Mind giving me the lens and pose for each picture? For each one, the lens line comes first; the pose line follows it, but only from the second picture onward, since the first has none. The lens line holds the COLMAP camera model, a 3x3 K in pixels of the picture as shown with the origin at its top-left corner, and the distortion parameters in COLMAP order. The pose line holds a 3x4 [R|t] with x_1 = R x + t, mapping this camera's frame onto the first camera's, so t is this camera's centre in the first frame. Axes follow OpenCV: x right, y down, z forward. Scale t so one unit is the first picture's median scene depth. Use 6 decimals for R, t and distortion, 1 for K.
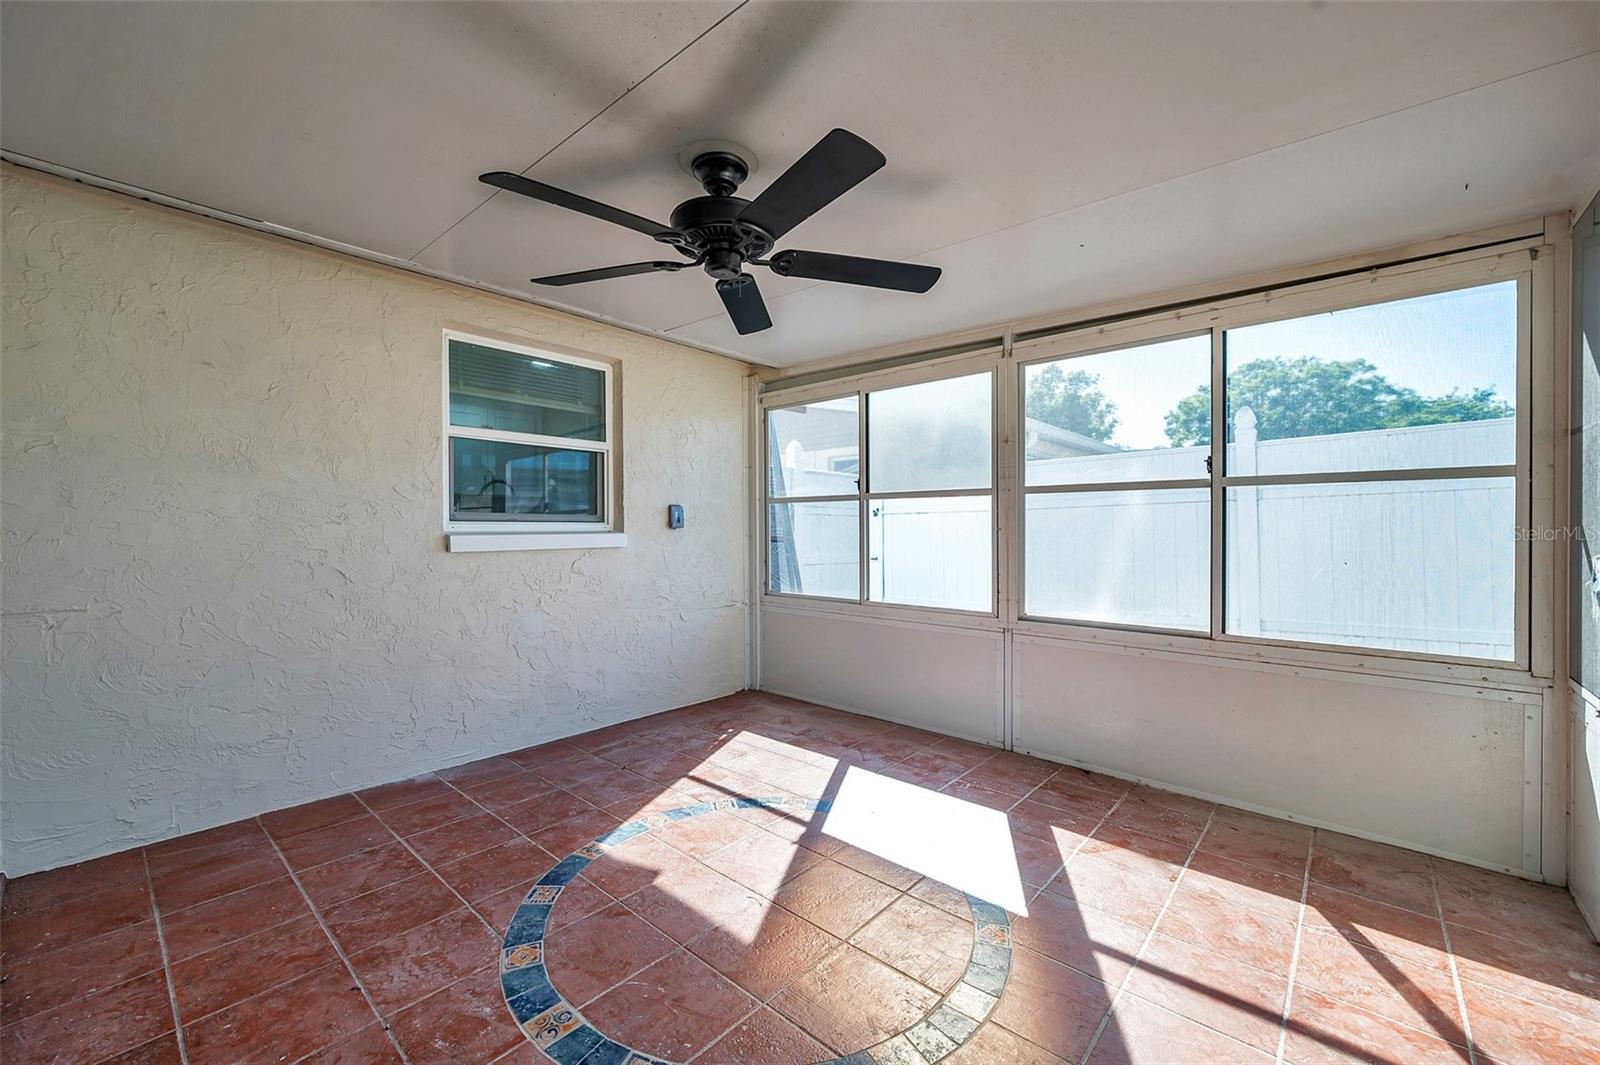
lens RADIAL K [[630.7, 0, 802.1], [0, 630.7, 529.2], [0, 0, 1]] dist [-0.000631, -0.000751]
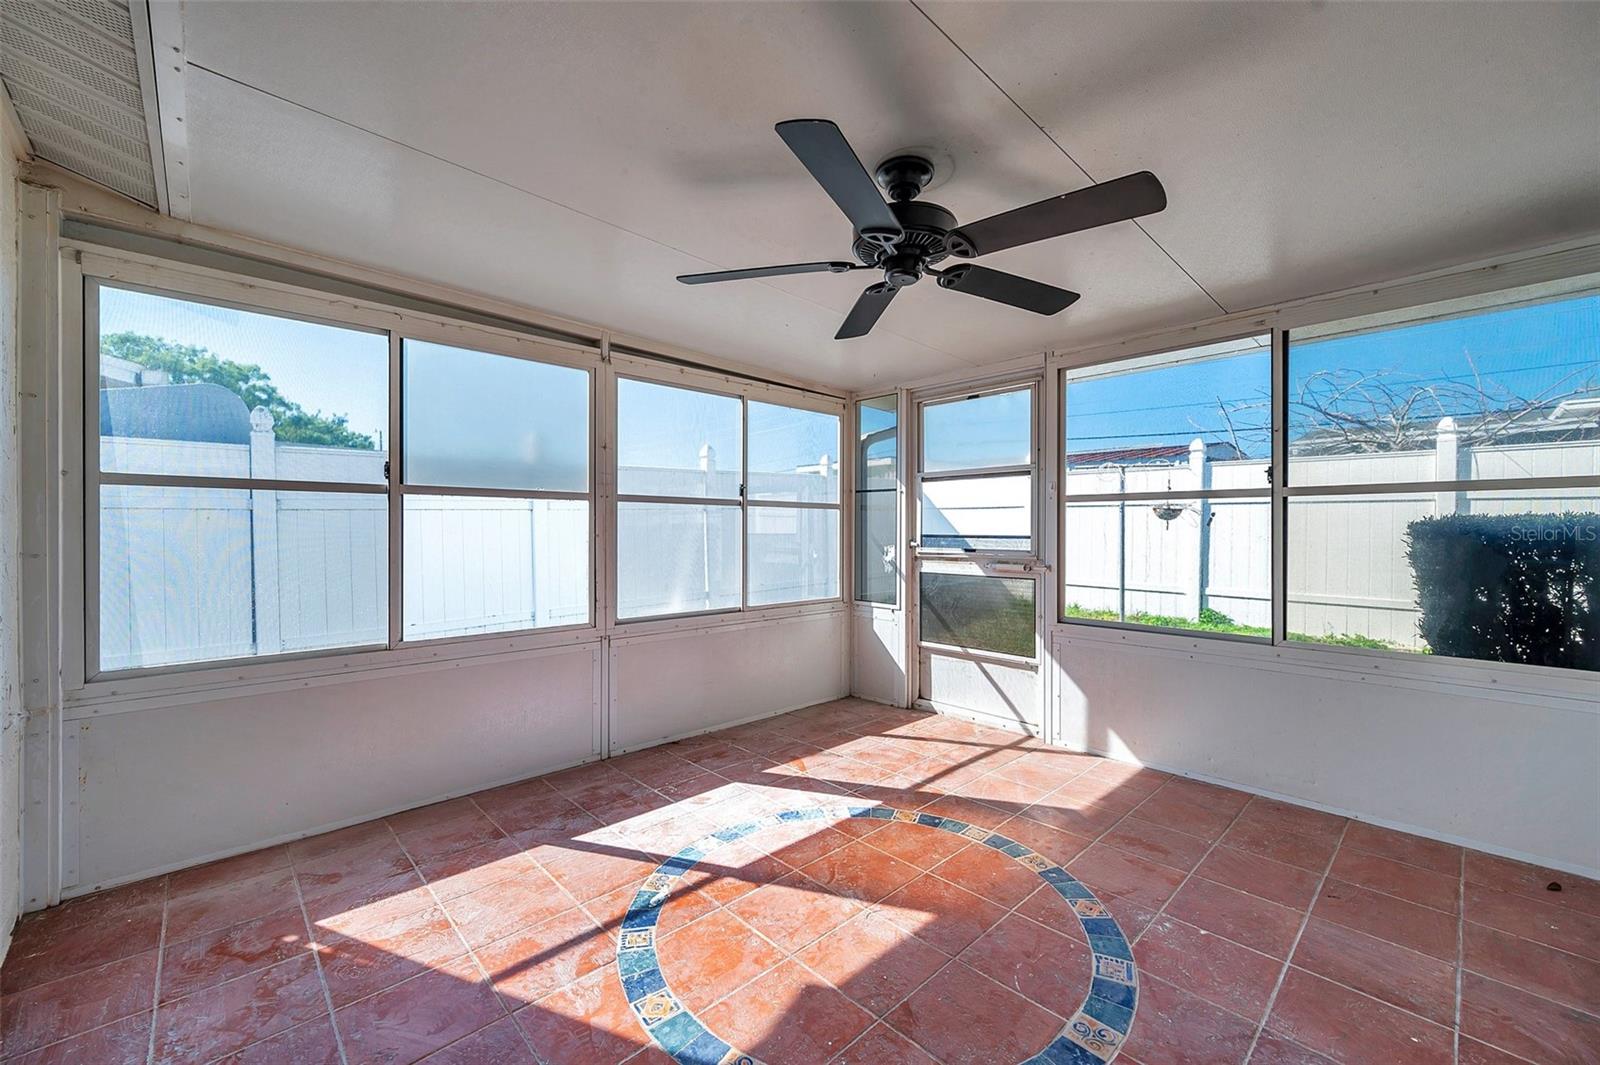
lens RADIAL K [[630.7, 0, 793.5], [0, 630.7, 534.4], [0, 0, 1]] dist [-0.000631, -0.000751]
pose [[0.097207, -0.004252, 0.995255, -0.649887], [0.002188, 0.999989, 0.004059, -0.006444], [-0.995262, 0.001783, 0.097215, 0.623605]]
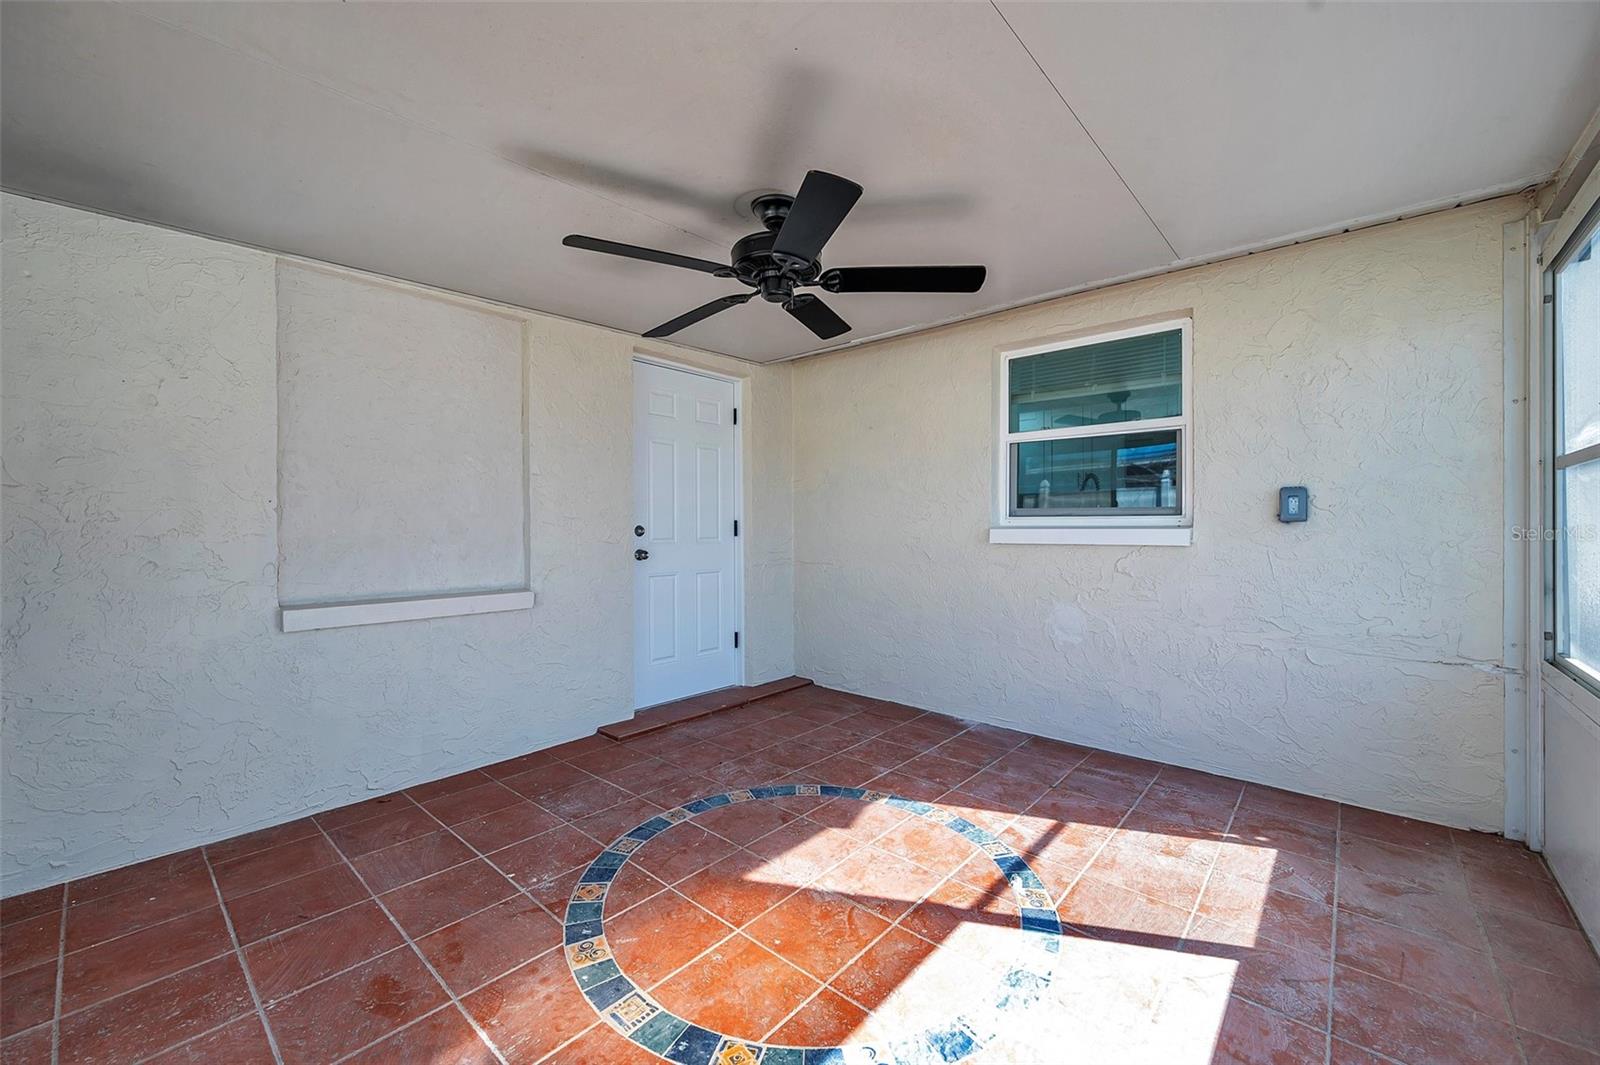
lens RADIAL K [[630.7, 0, 797.9], [0, 630.7, 528.0], [0, 0, 1]] dist [-0.000631, -0.000751]
pose [[0.002441, 0.005267, -0.999983, 0.588918], [0.000214, 0.999986, 0.005267, 0.001842], [0.999997, -0.000227, 0.002440, 0.599300]]
